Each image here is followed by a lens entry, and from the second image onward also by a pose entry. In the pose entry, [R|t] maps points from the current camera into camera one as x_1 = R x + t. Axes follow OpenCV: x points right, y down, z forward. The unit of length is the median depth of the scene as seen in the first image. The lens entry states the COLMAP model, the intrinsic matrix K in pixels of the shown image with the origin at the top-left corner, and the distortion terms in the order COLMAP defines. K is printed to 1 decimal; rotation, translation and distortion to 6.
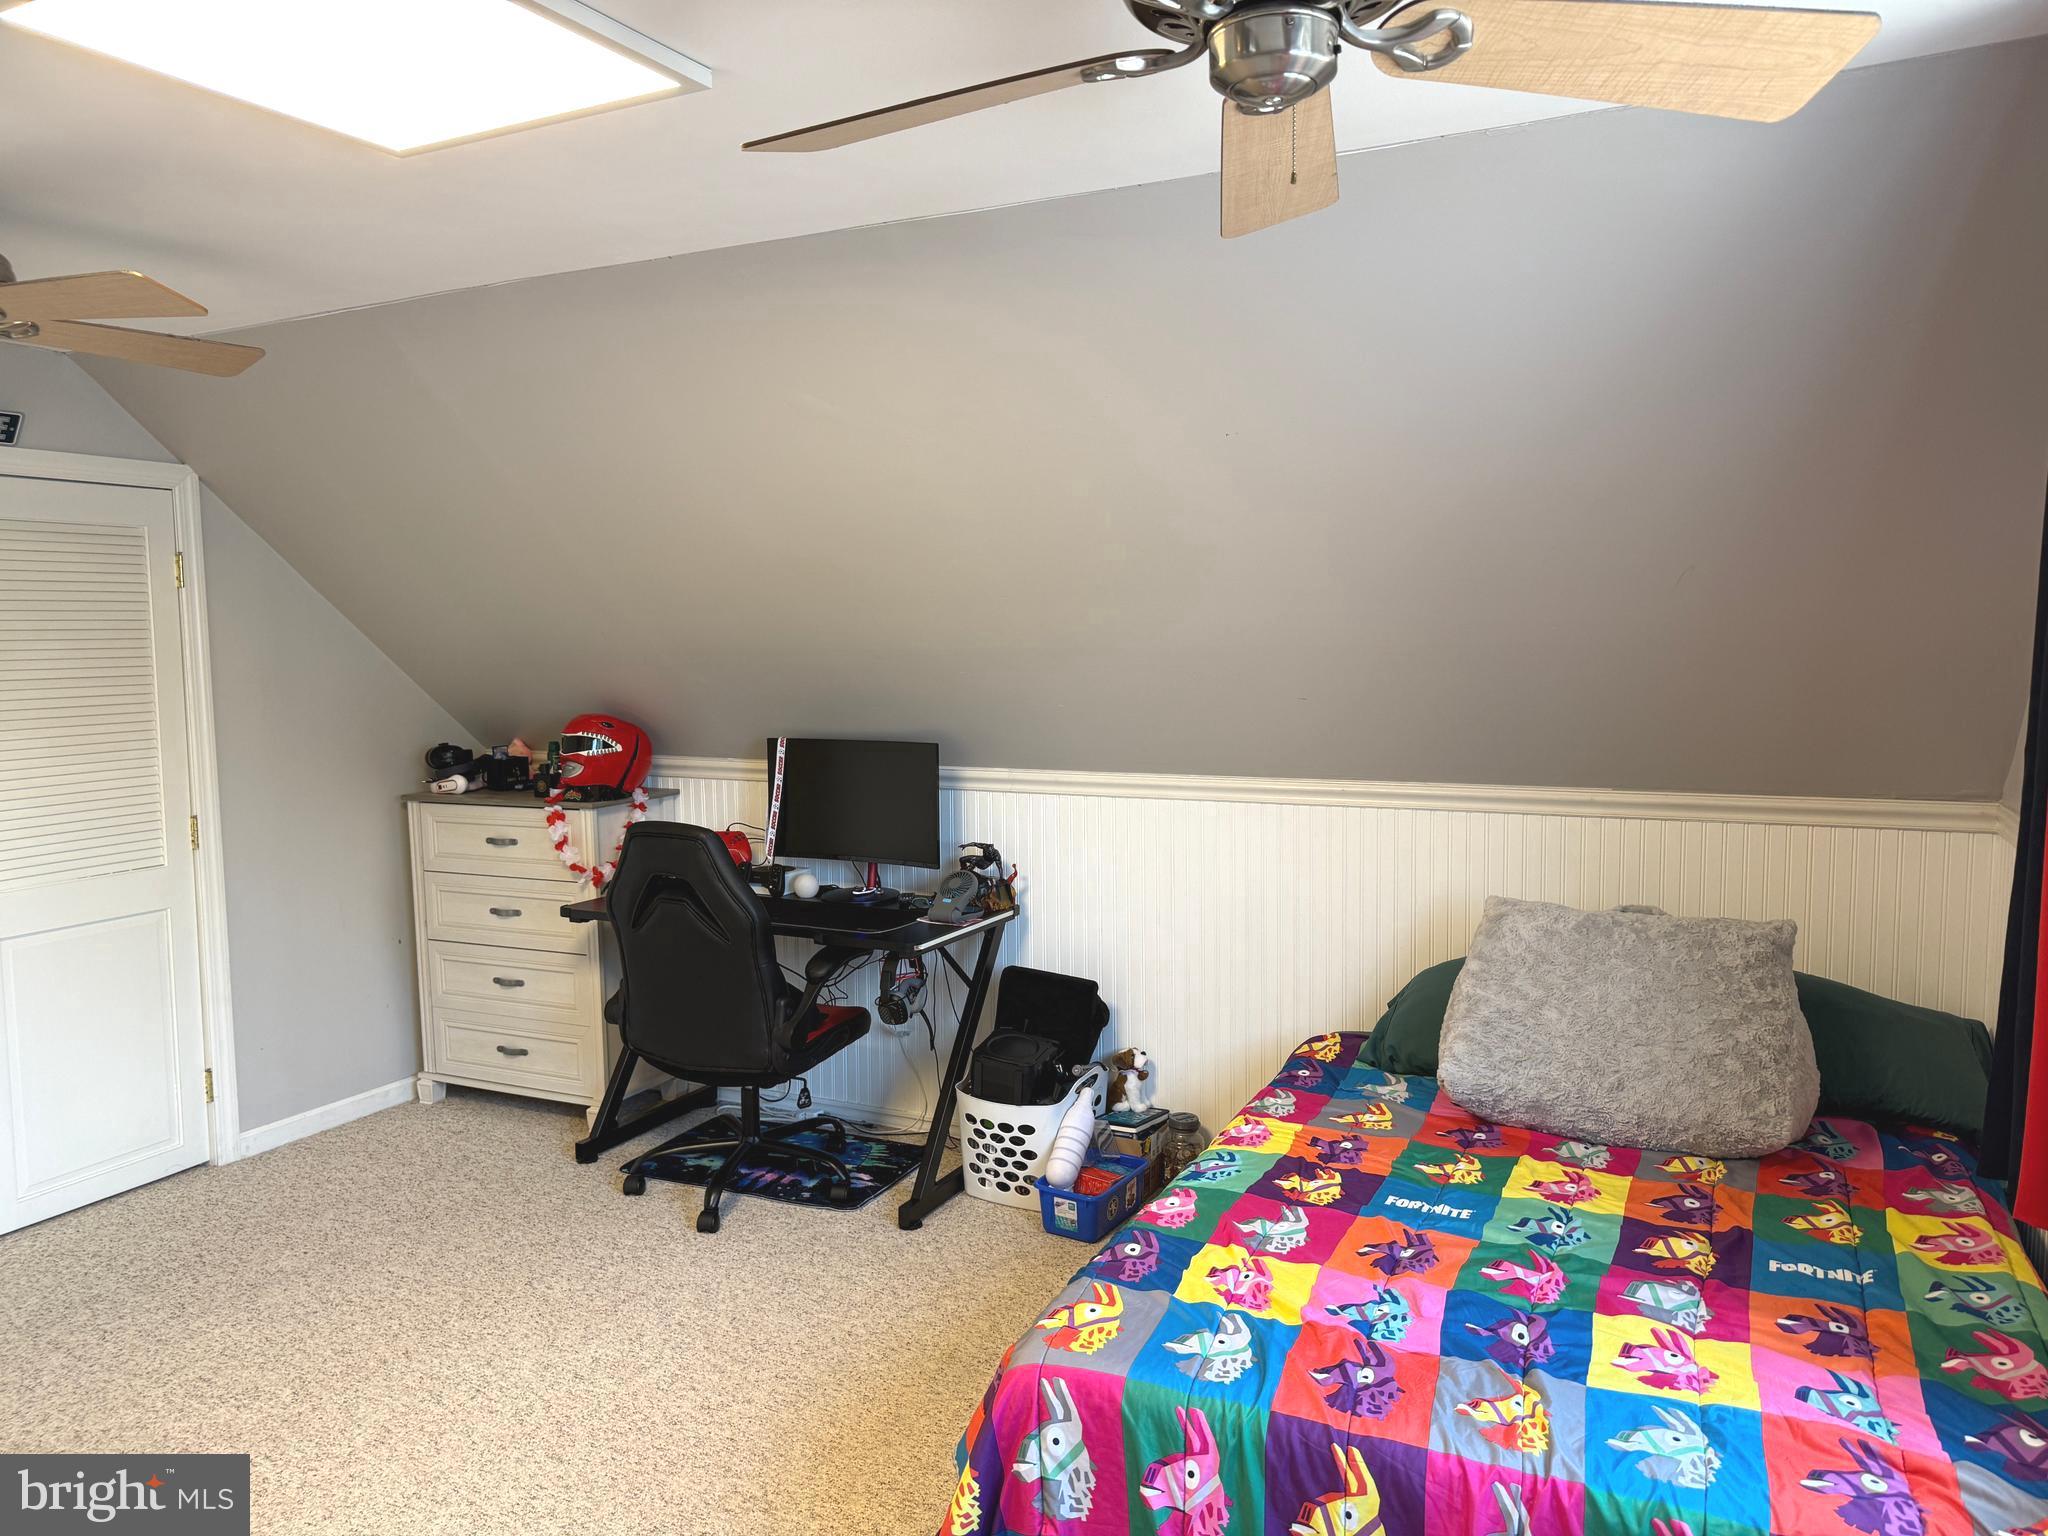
lens RADIAL K [[1438.0, 0, 1033.9], [0, 1438.0, 759.5], [0, 0, 1]] dist [0.071694, -0.095135]
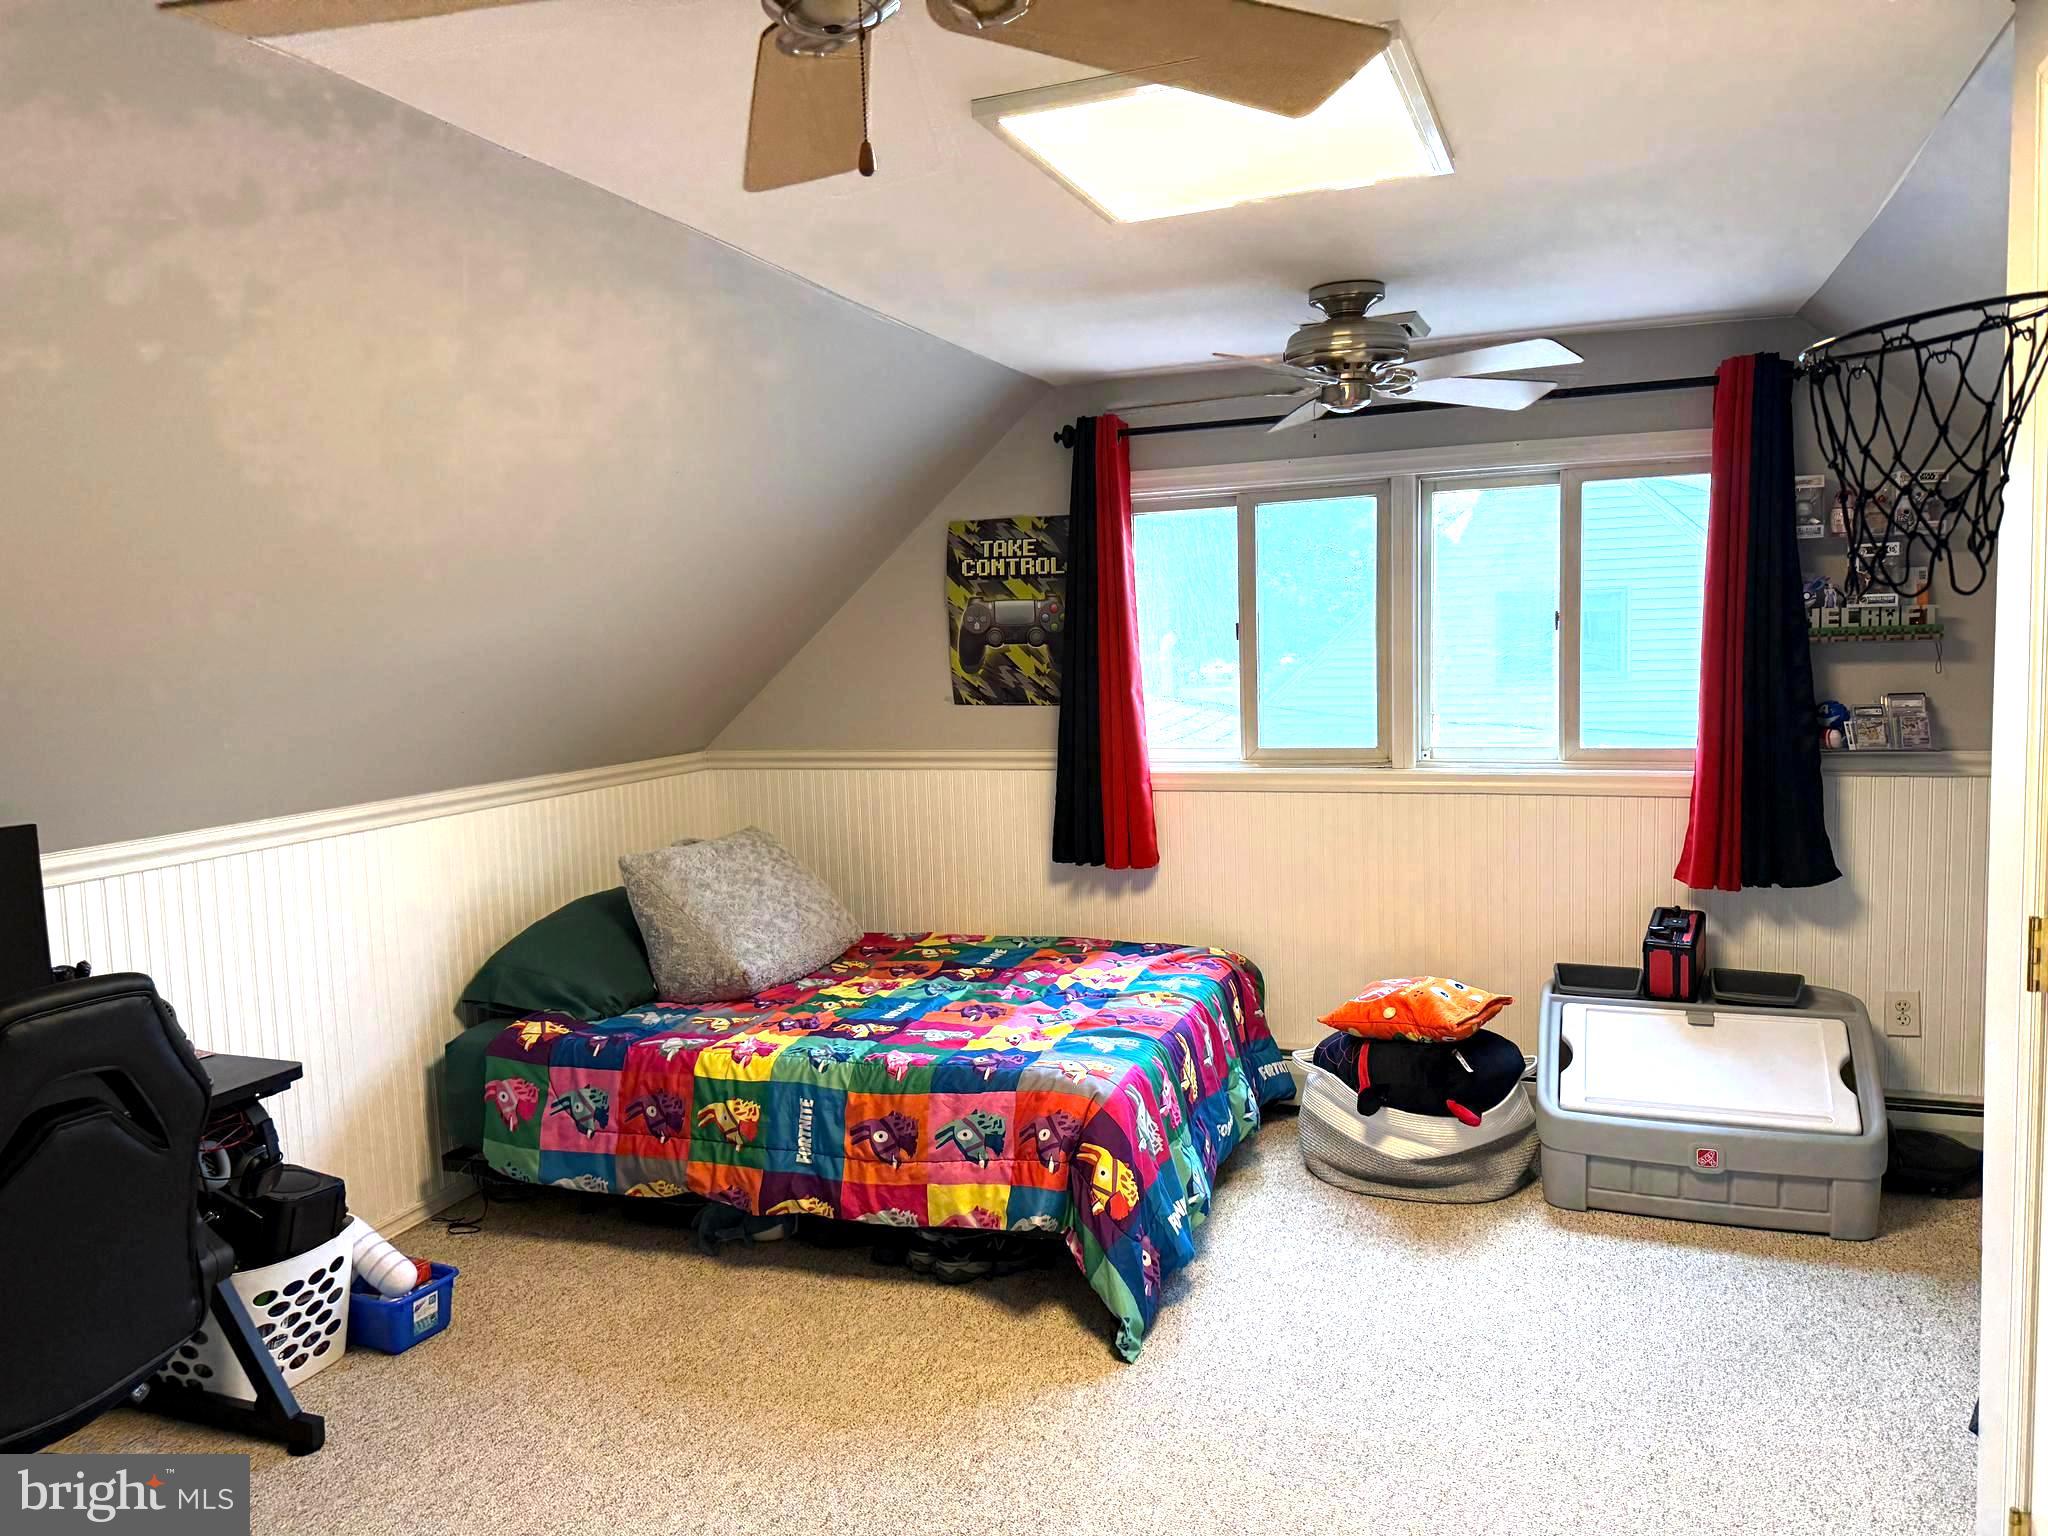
lens RADIAL K [[1438.0, 0, 1033.0], [0, 1438.0, 777.1], [0, 0, 1]] dist [0.071694, -0.095135]
pose [[-0.112523, -0.078911, 0.990511, -1.140632], [0.123222, 0.988039, 0.092712, -0.055700], [-0.985979, 0.132485, -0.101454, 0.902840]]
